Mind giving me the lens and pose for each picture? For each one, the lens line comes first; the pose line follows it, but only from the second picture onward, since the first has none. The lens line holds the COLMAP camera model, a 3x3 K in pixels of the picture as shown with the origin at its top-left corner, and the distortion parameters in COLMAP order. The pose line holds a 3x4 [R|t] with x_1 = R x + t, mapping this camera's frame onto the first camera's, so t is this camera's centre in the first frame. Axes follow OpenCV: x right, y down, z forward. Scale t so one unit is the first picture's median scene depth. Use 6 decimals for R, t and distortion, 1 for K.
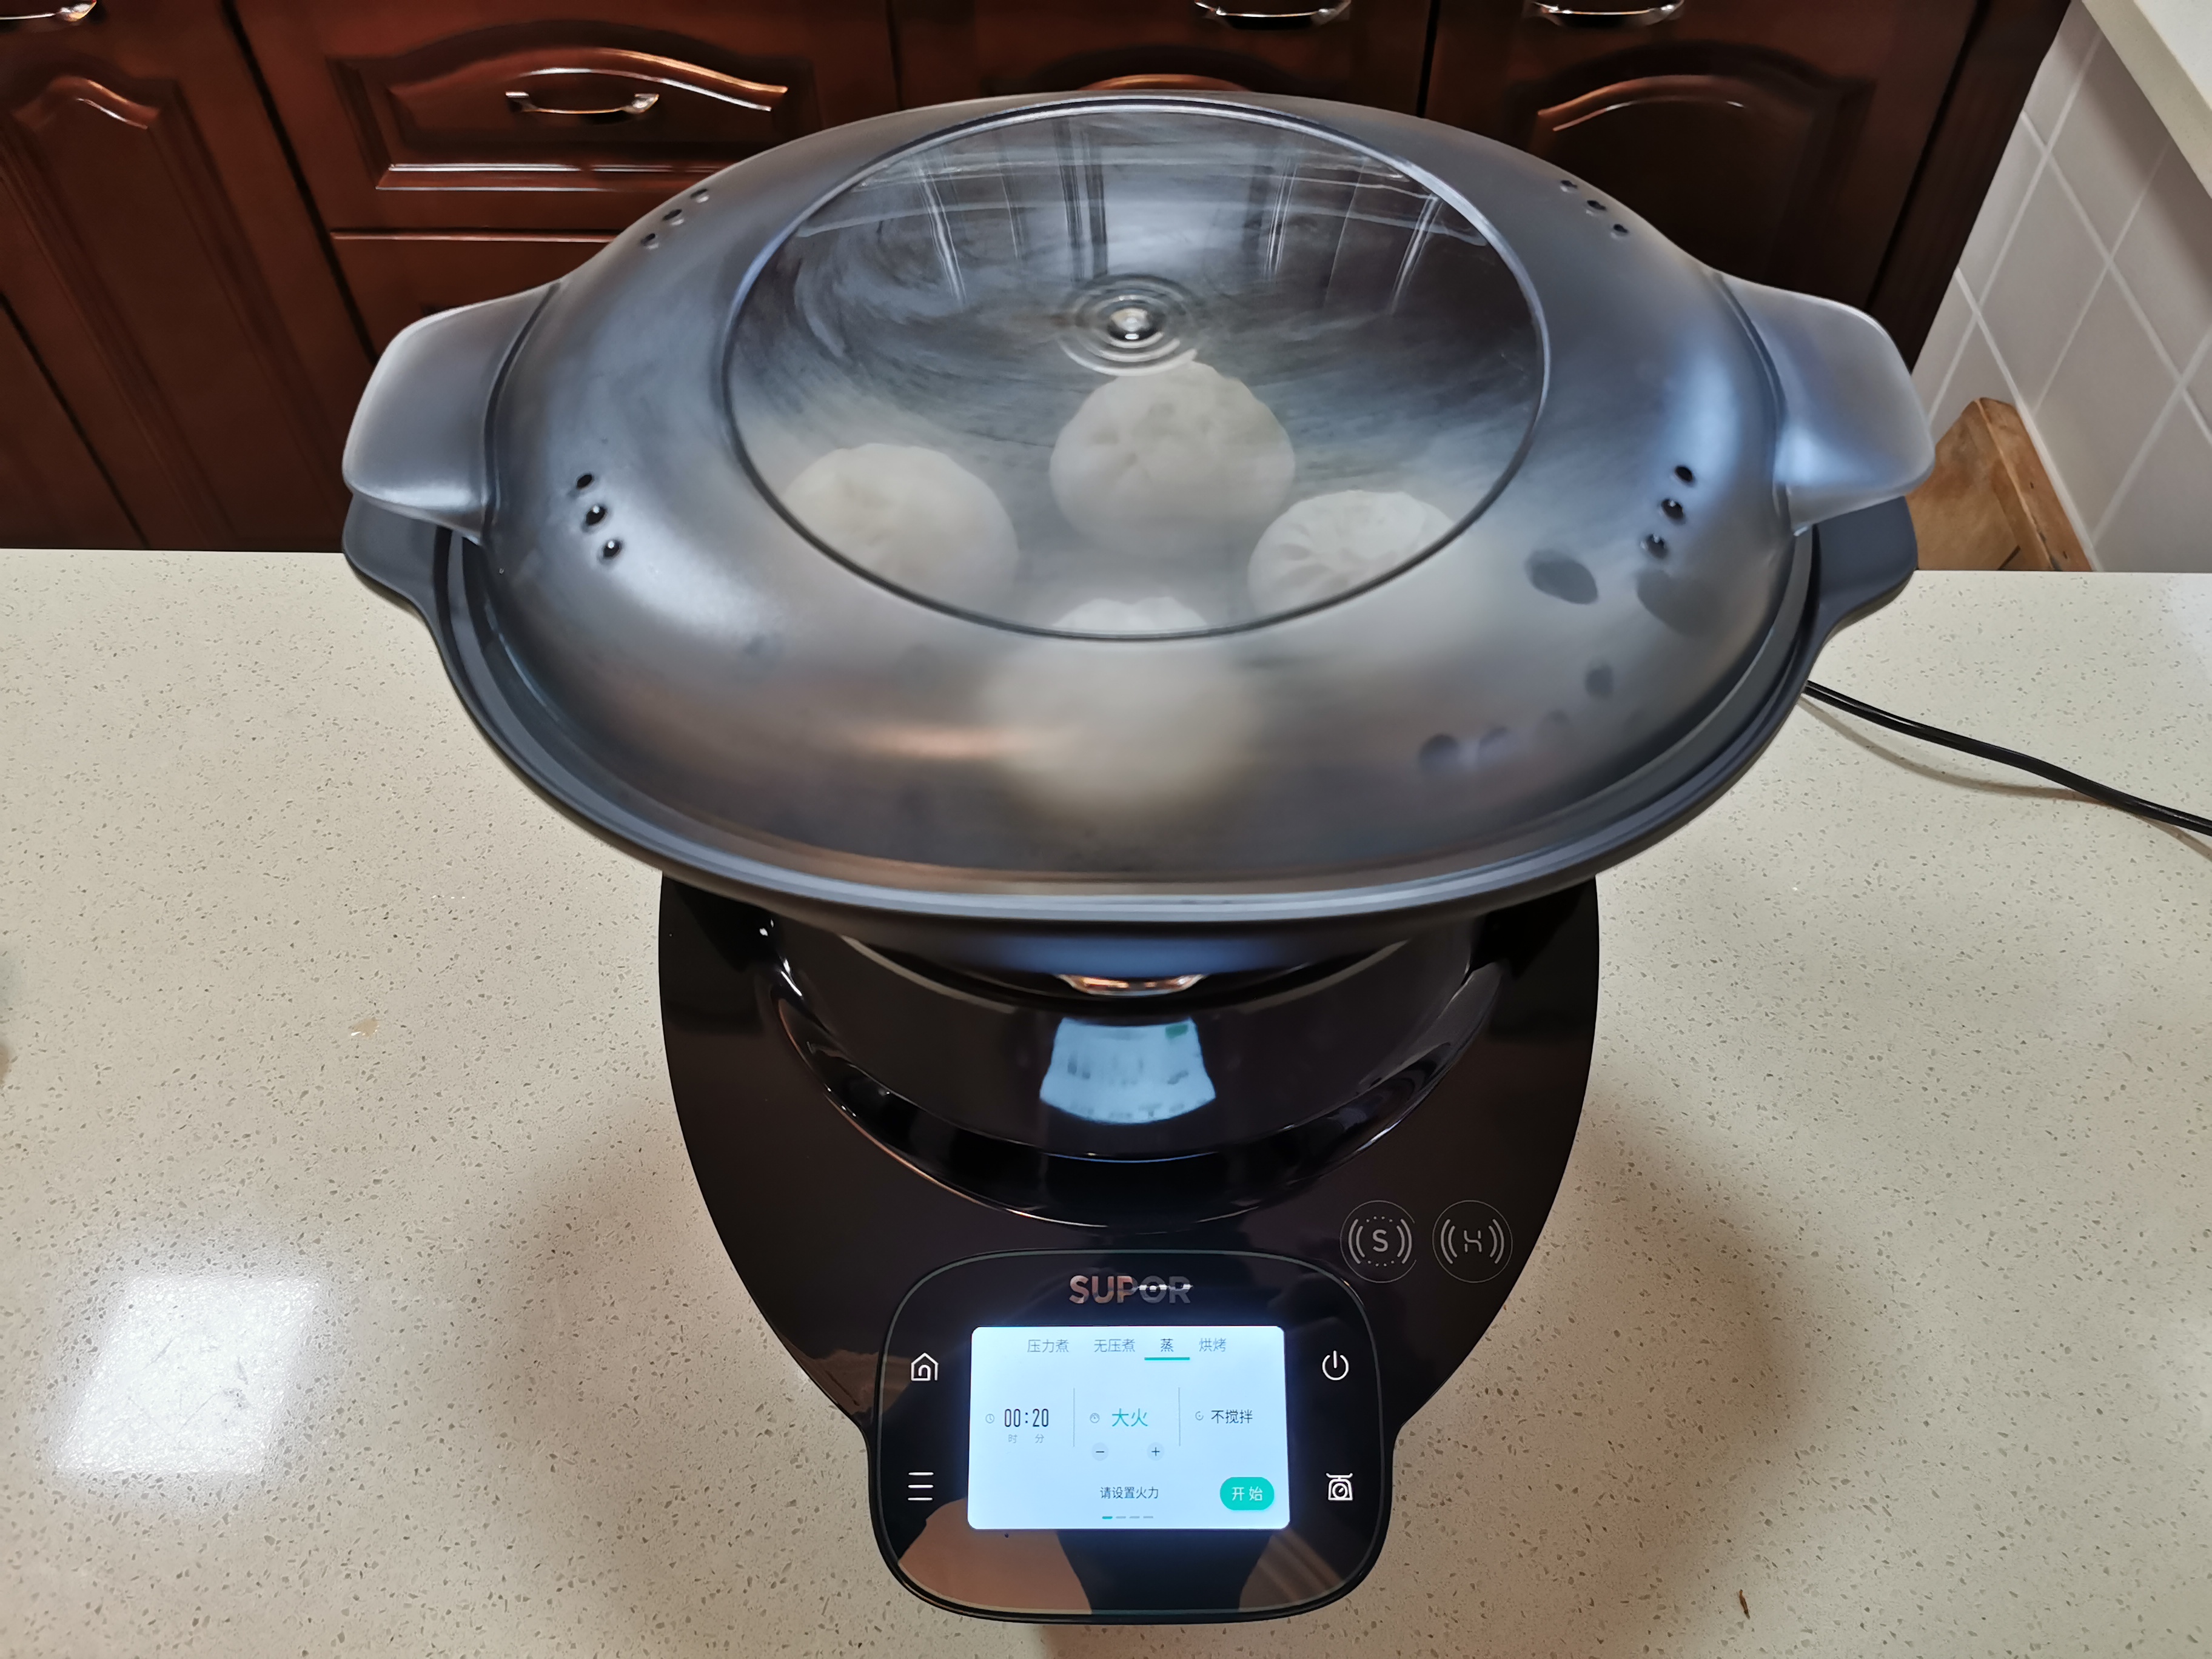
lens RADIAL K [[1714.5, 0, 1106.0], [0, 1714.5, 829.5], [0, 0, 1]] dist [0.036660, 0.004670]
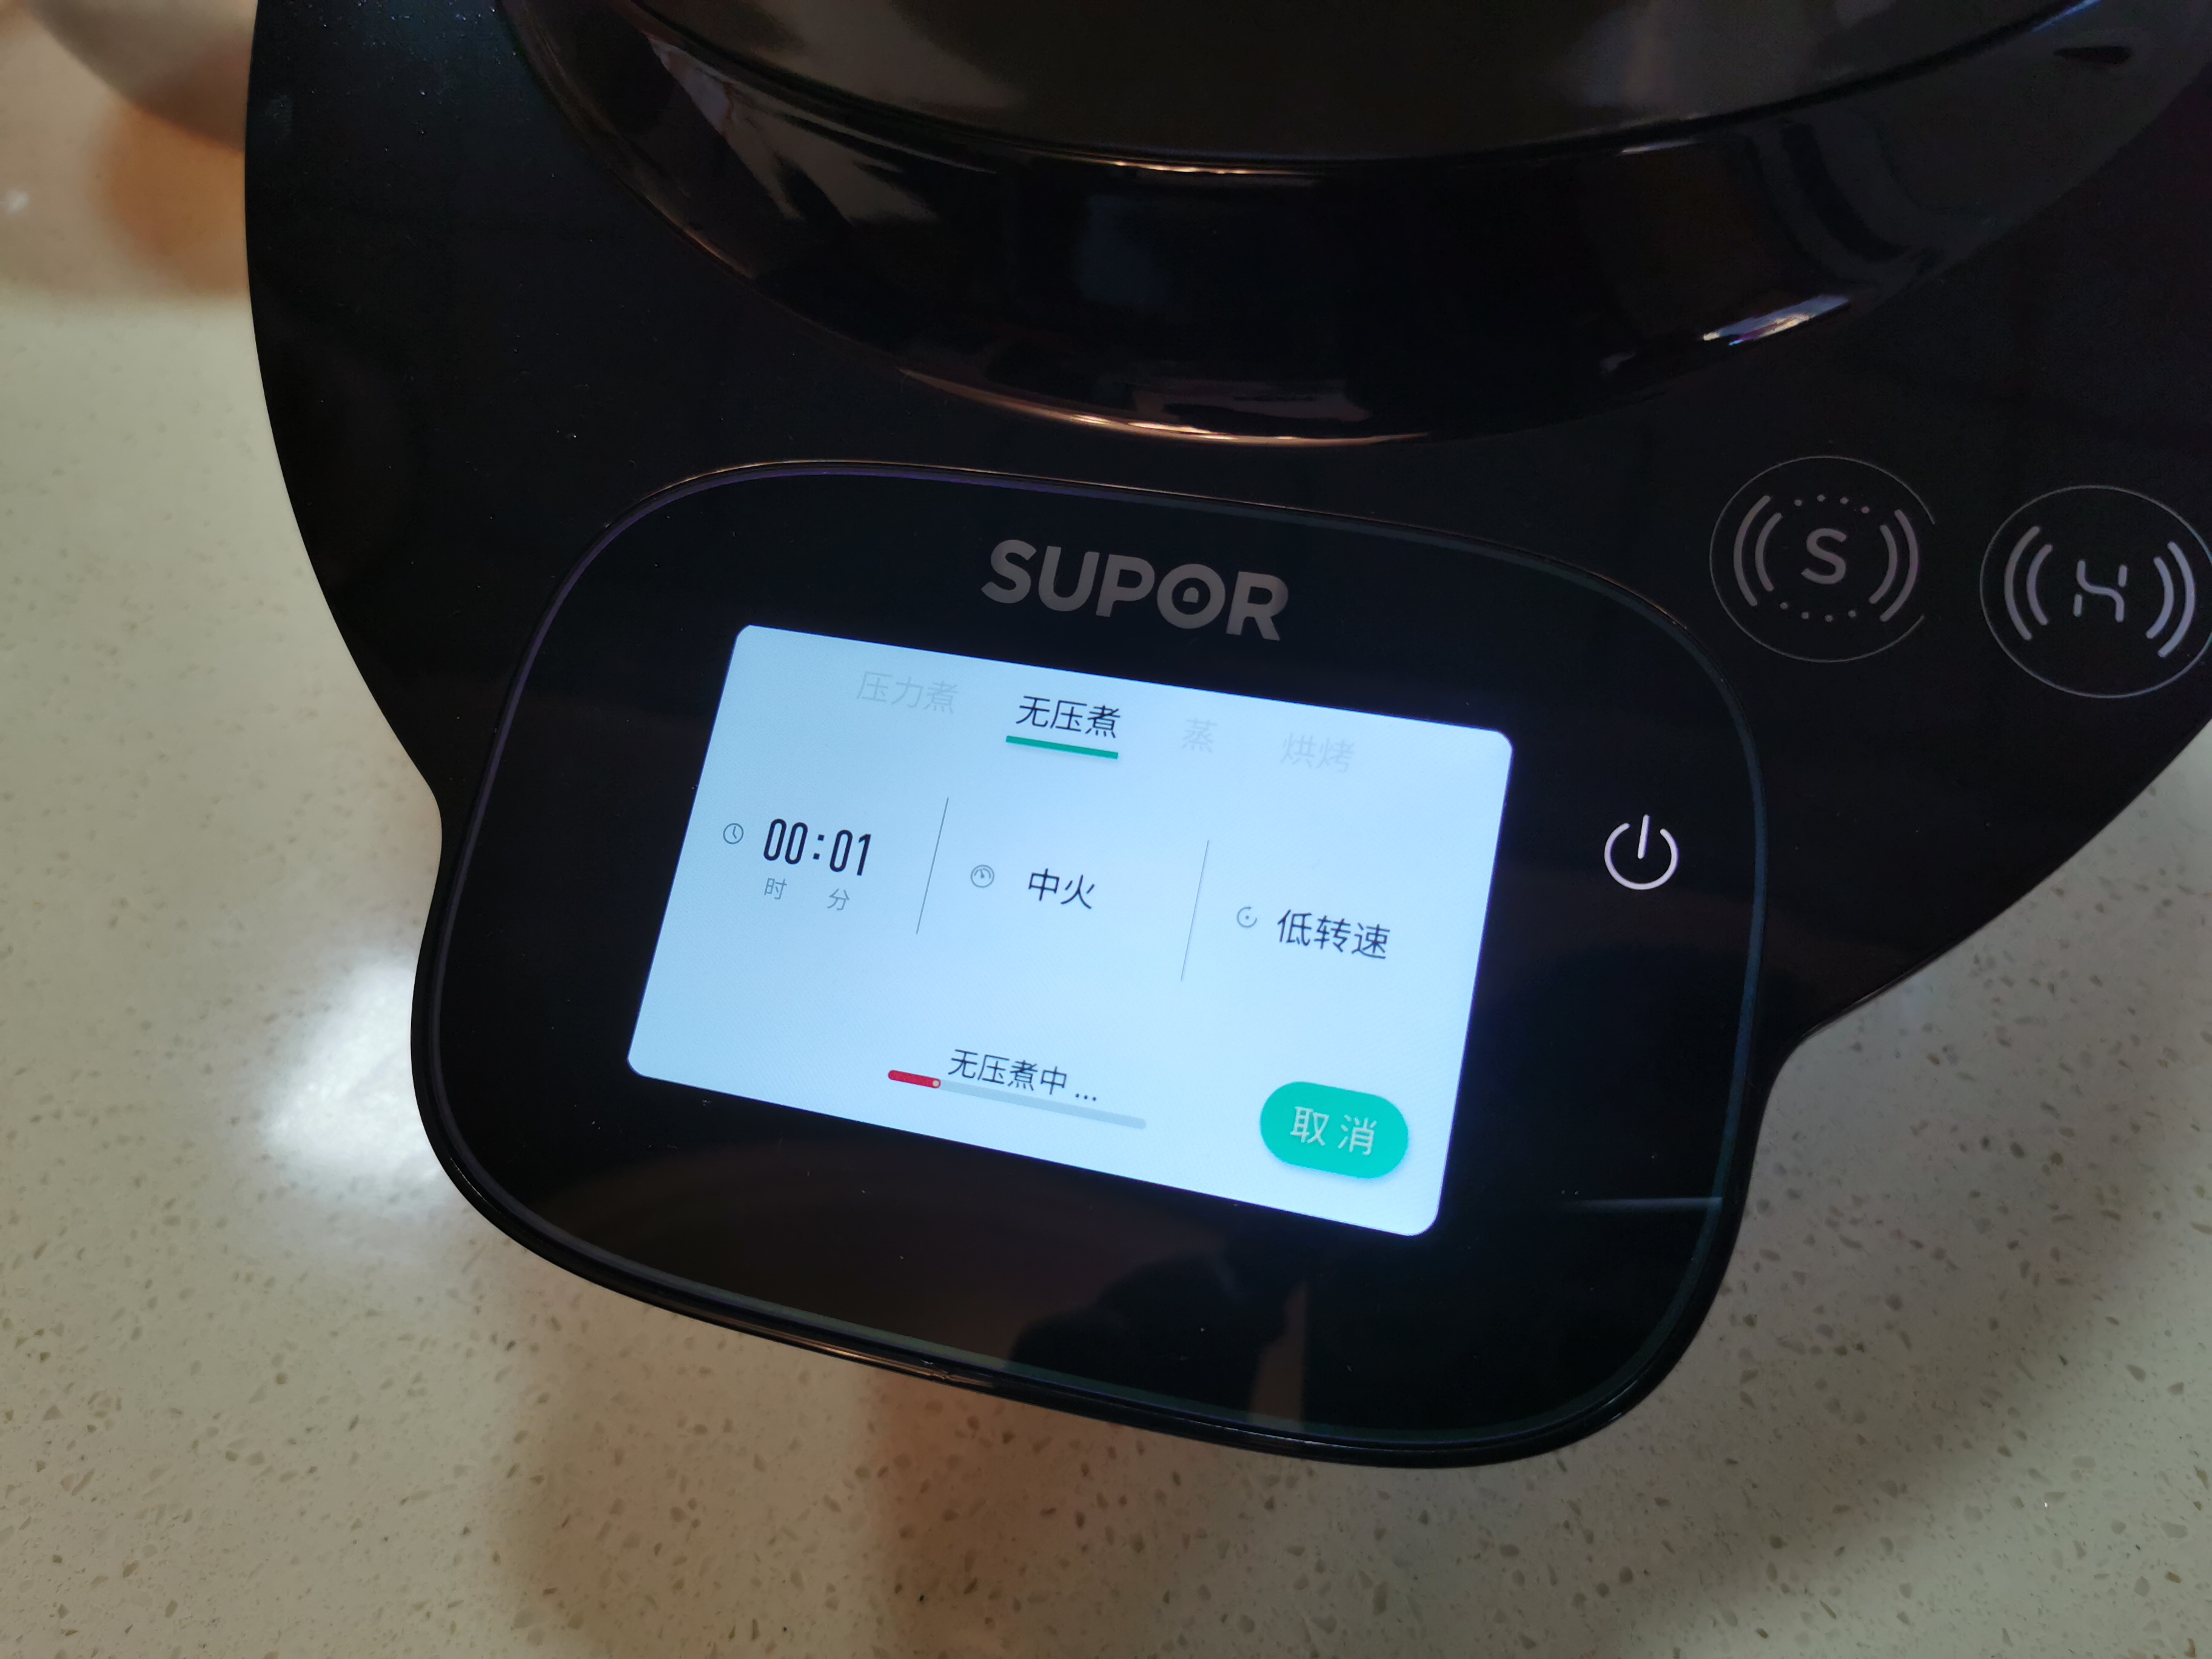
lens RADIAL K [[1830.3, 0, 1098.4], [0, 1830.3, 787.0], [0, 0, 1]] dist [-0.001208, -0.019107]
pose [[0.965976, 0.160899, -0.202490, 0.097328], [-0.152986, 0.986738, 0.054246, 0.290298], [0.208533, -0.021423, 0.977781, 0.591679]]
